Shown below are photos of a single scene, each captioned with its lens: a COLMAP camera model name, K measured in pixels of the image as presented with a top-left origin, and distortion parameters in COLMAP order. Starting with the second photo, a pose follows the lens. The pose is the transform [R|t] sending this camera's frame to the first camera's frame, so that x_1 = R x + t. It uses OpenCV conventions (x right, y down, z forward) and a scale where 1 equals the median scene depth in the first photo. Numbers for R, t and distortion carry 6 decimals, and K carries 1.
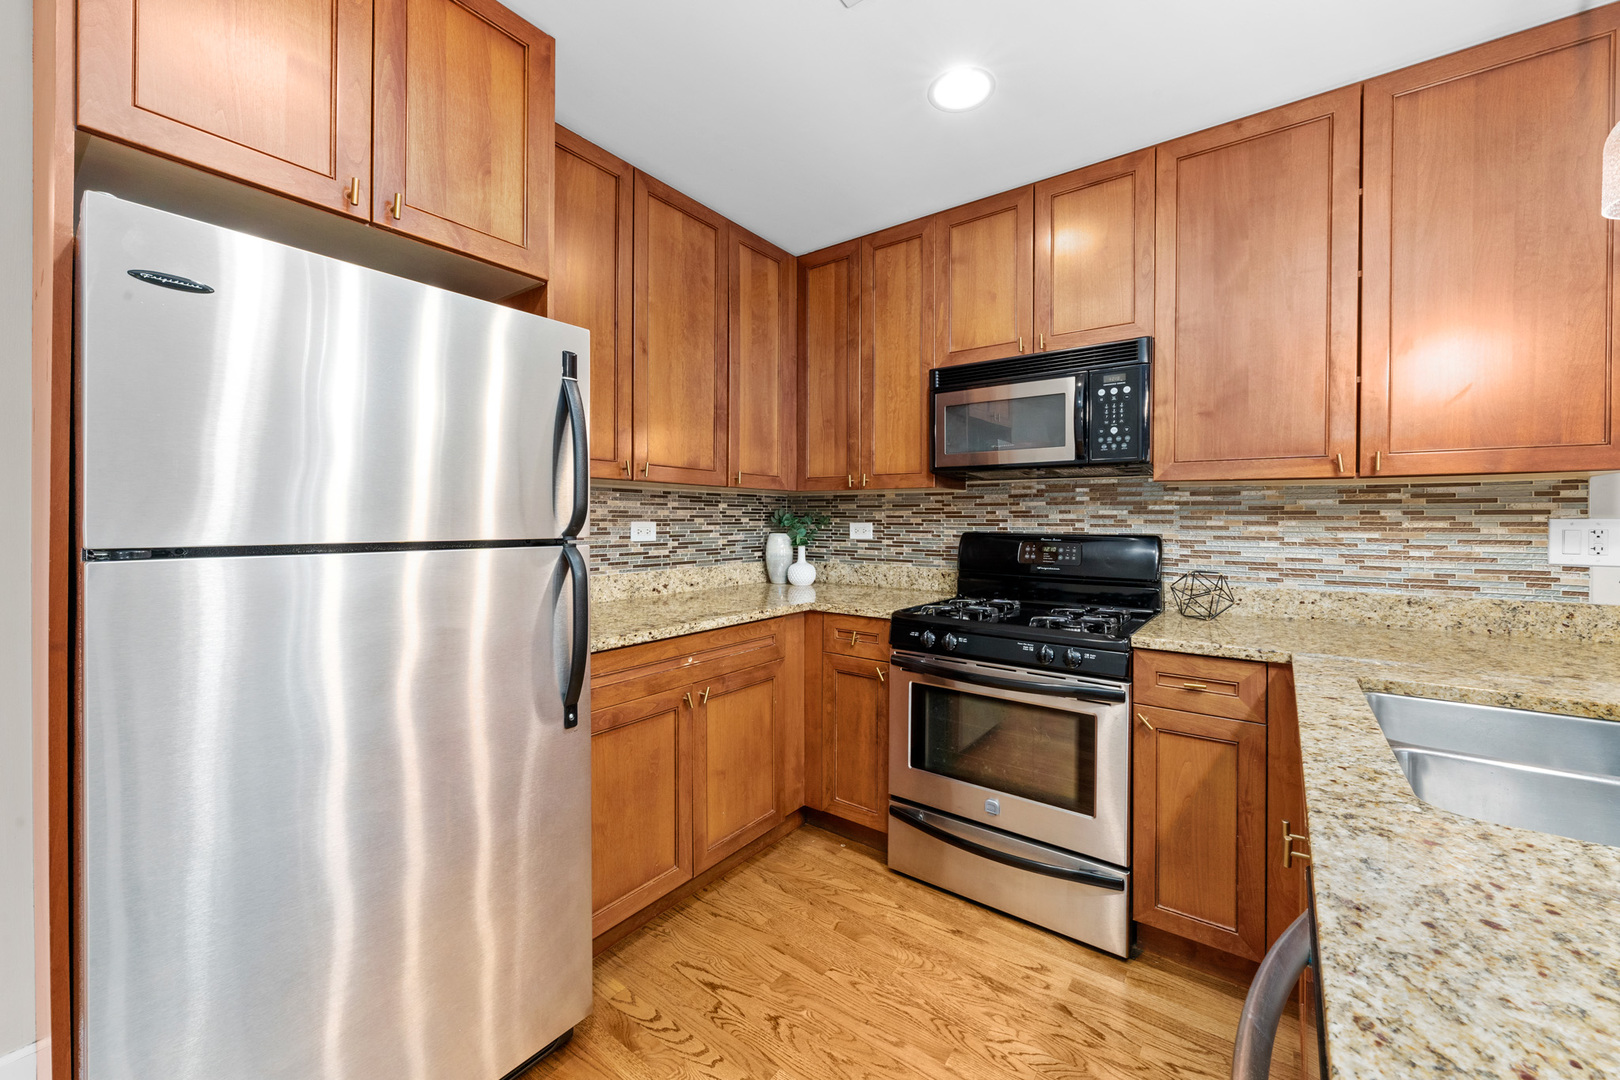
lens RADIAL K [[619.7, 0, 815.7], [0, 619.7, 520.6], [0, 0, 1]] dist [-0.003174, -0.000097]
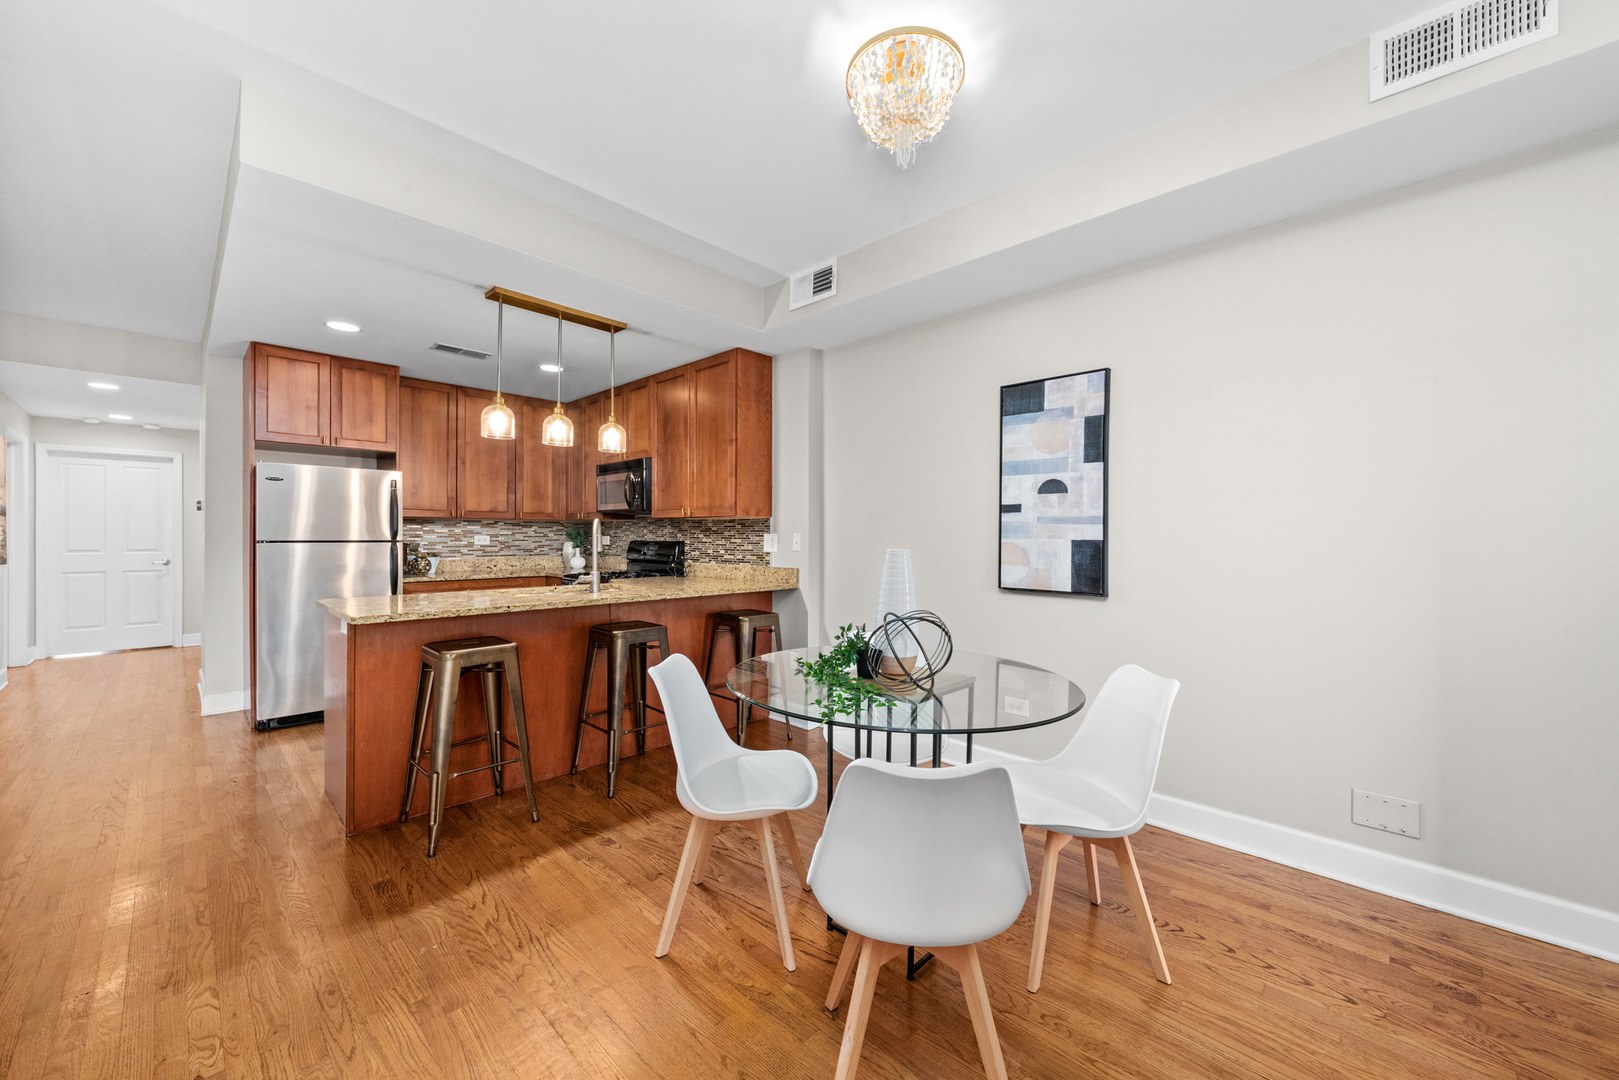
lens RADIAL K [[613.8, 0, 811.4], [0, 613.8, 536.9], [0, 0, 1]] dist [-0.000005, -0.000169]
pose [[0.991498, -0.000489, -0.130122, 1.324534], [0.000639, 0.999999, 0.001105, 0.005900], [0.130122, -0.001178, 0.991497, -1.131897]]
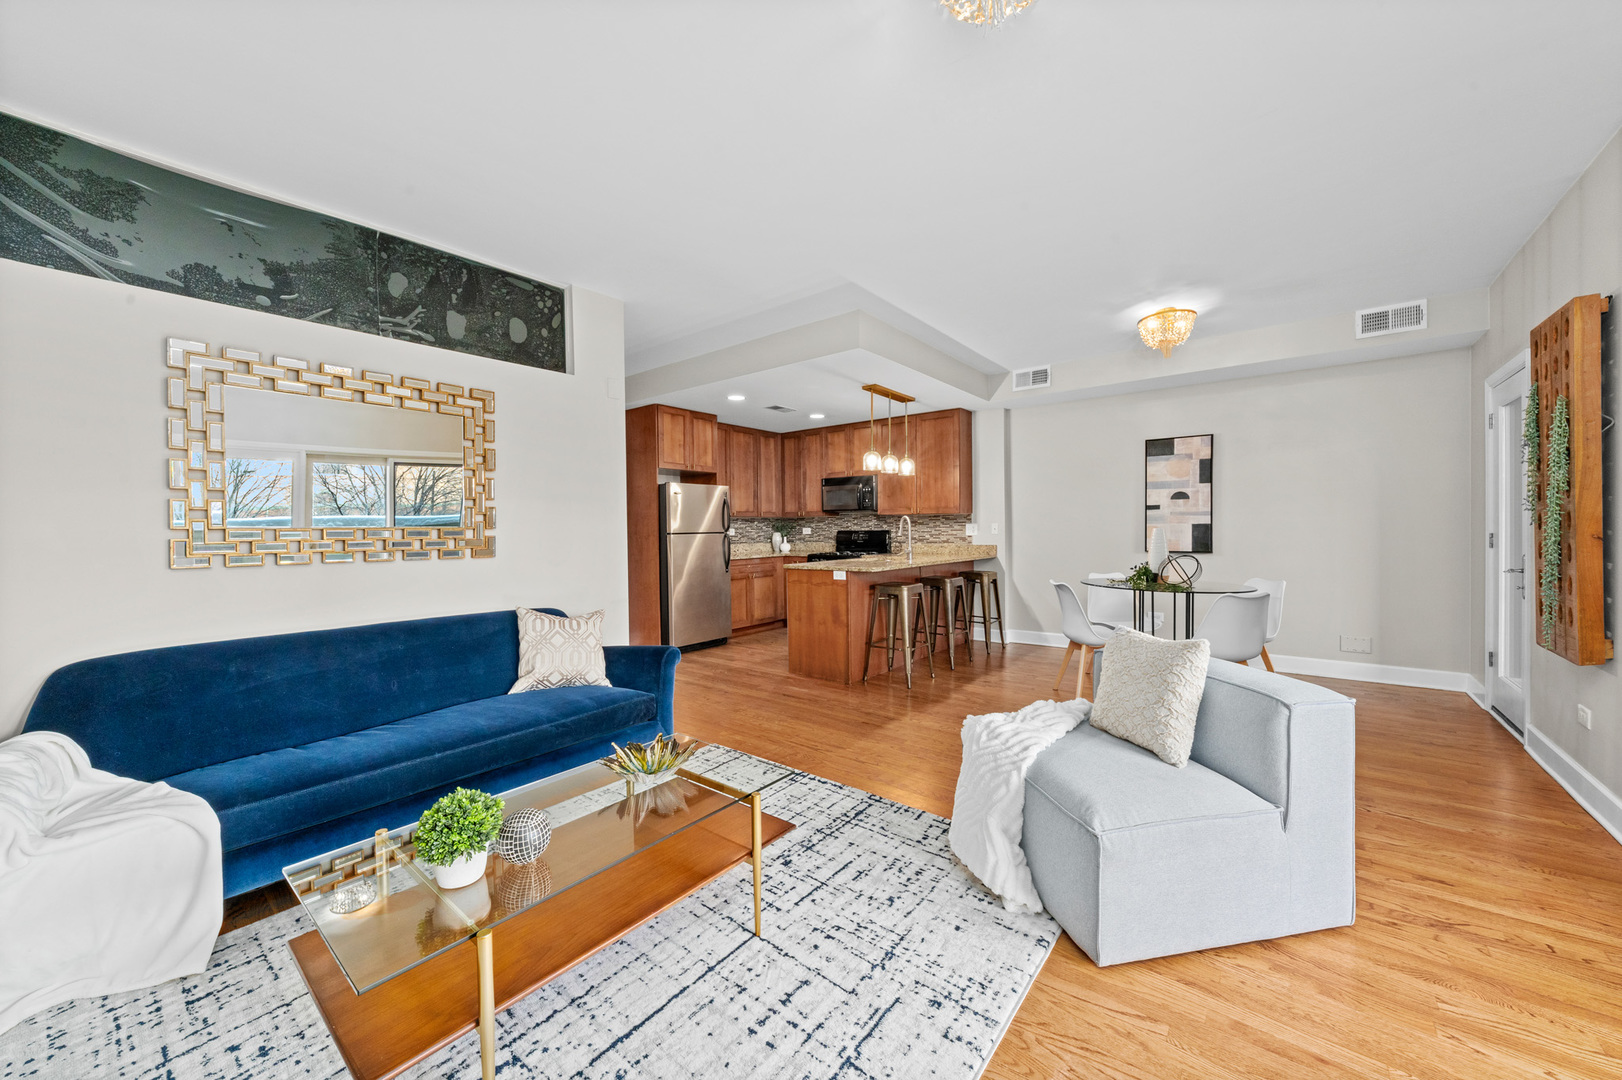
lens RADIAL K [[591.2, 0, 812.7], [0, 591.2, 535.5], [0, 0, 1]] dist [-0.001628, -0.000053]
pose [[0.999207, -0.015436, -0.036712, 0.267862], [0.015874, 0.999806, 0.011672, 0.008897], [0.036525, -0.012246, 0.999258, -2.194985]]
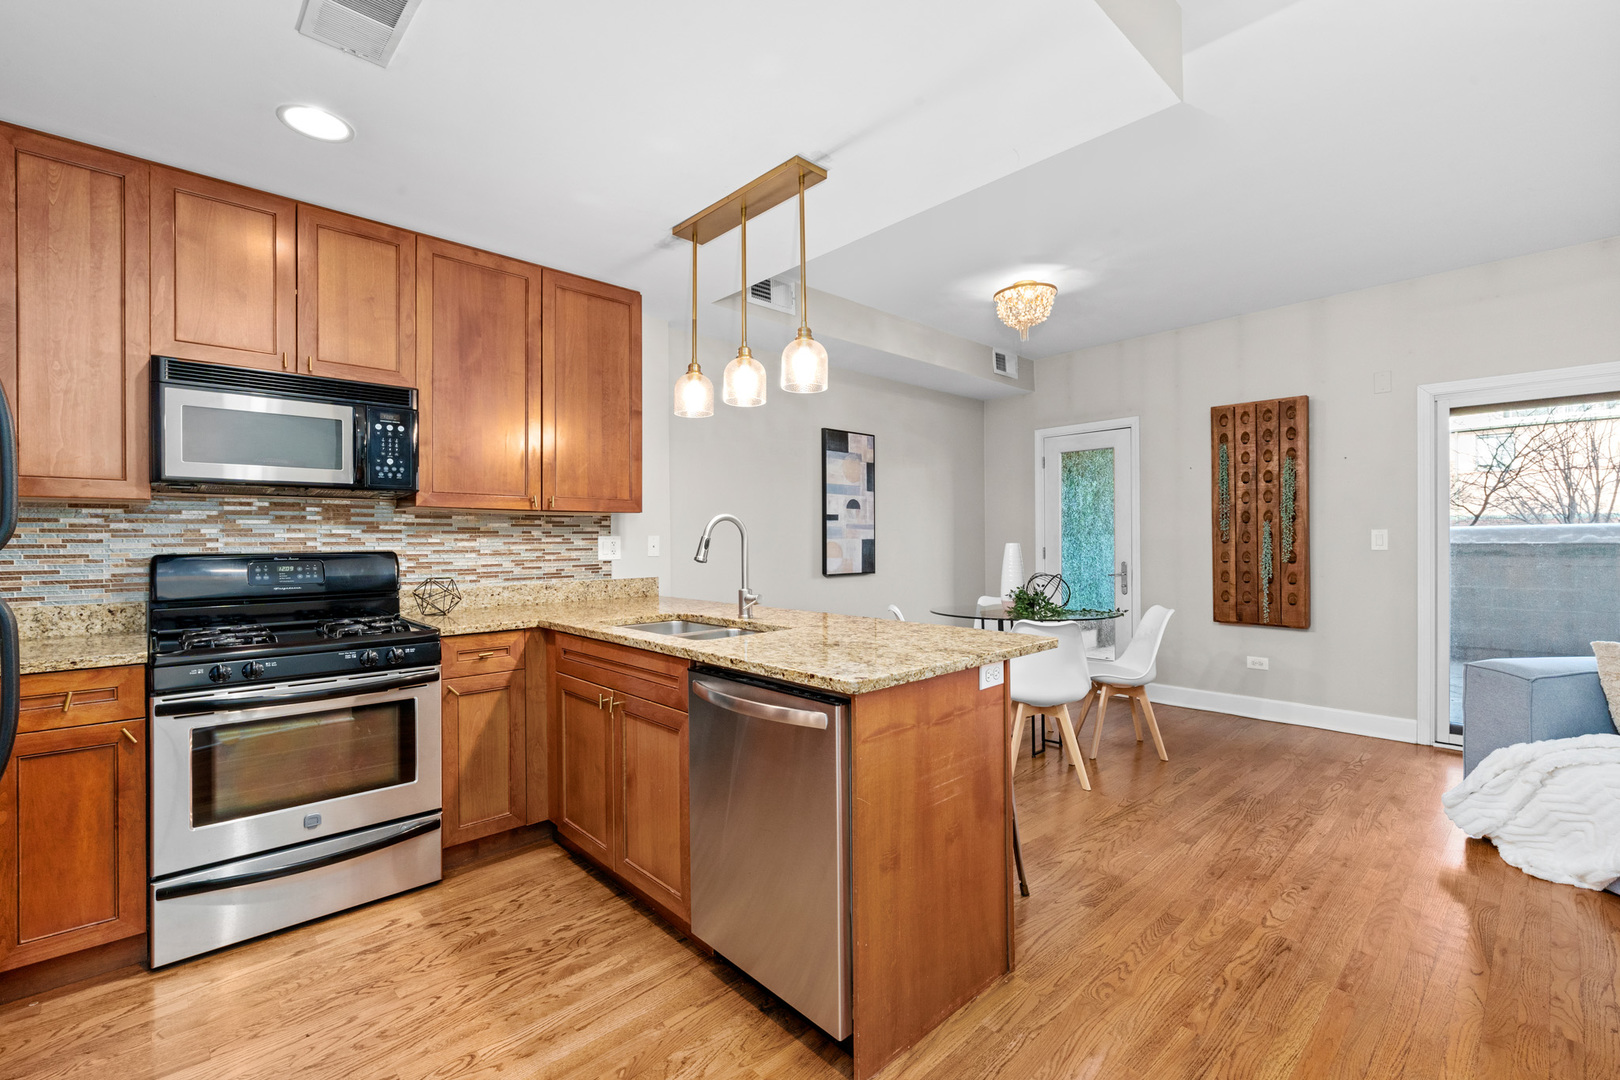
lens RADIAL K [[702.0, 0, 810.0], [0, 702.0, 540.0], [0, 0, 1]] dist [-0.001097, -0.000508]
pose [[0.177040, -0.007255, 0.984177, -0.623958], [0.008648, 0.999946, 0.005816, 0.001680], [-0.984166, 0.007482, 0.177093, -0.012199]]
